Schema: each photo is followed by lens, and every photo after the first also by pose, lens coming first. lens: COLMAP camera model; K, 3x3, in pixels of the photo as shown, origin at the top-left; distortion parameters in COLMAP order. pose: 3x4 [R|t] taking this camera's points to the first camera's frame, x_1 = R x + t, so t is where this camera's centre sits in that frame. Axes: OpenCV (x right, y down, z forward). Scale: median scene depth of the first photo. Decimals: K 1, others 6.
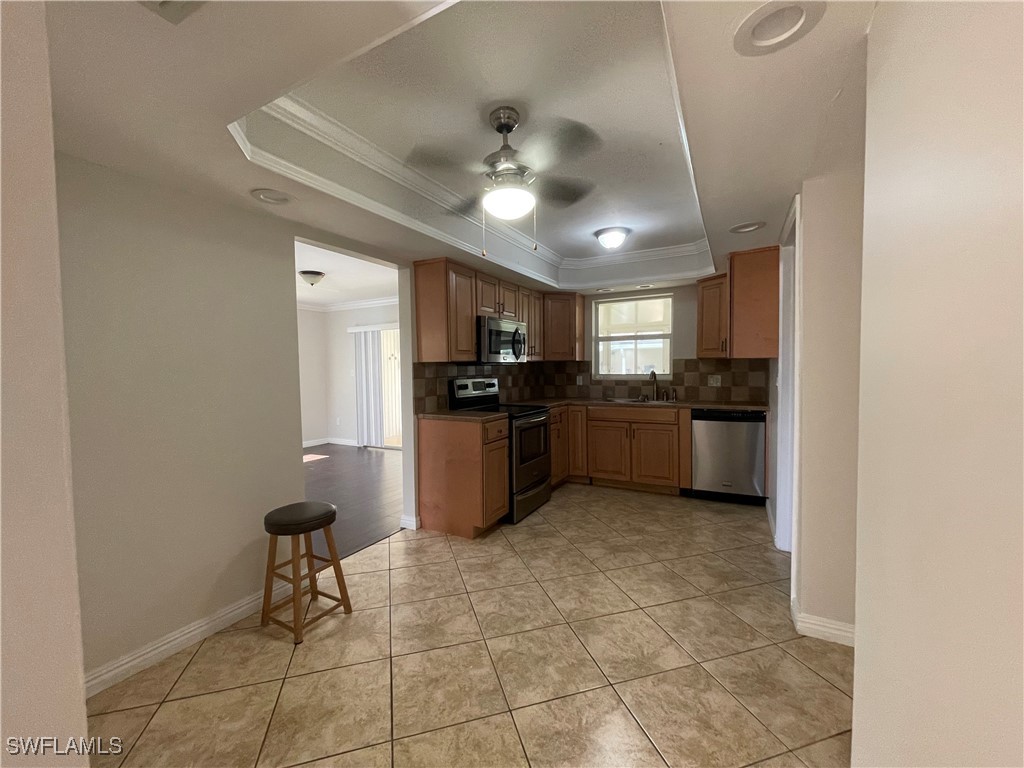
lens RADIAL K [[411.4, 0, 516.5], [0, 411.4, 381.5], [0, 0, 1]] dist [-0.001729, 0.000510]
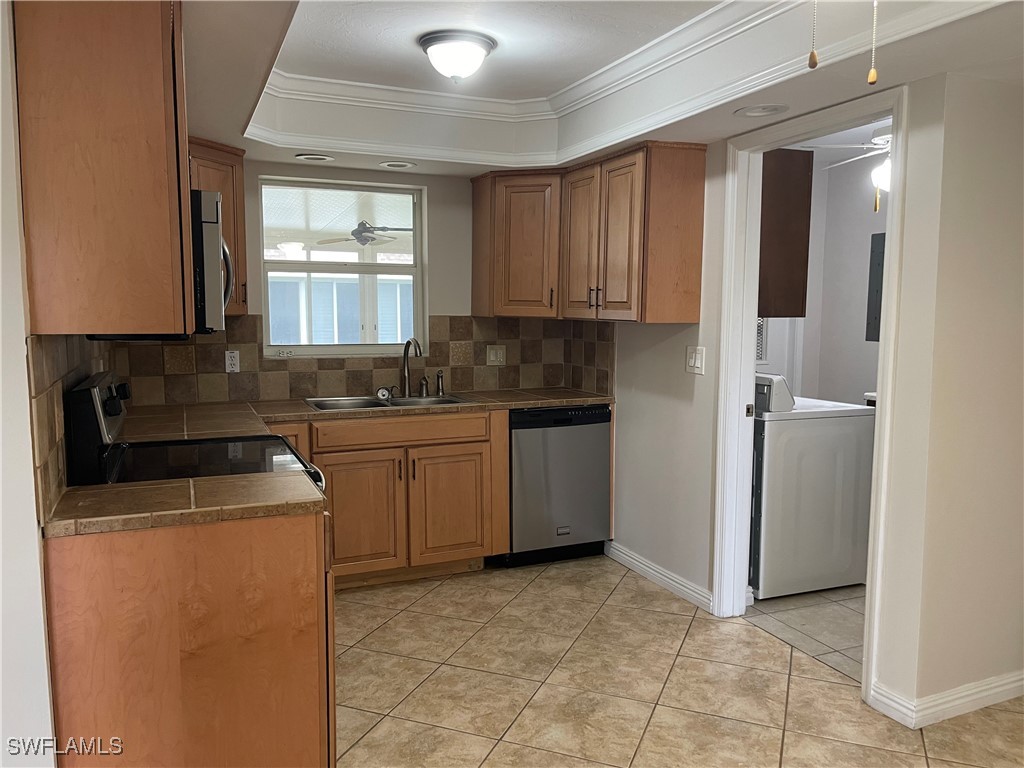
lens RADIAL K [[762.7, 0, 502.2], [0, 762.7, 382.9], [0, 0, 1]] dist [0.039782, -0.037193]
pose [[0.634269, -0.060498, 0.770741, -0.364906], [0.014844, 0.997703, 0.066097, -0.037009], [-0.772970, -0.030482, 0.633710, 0.360566]]
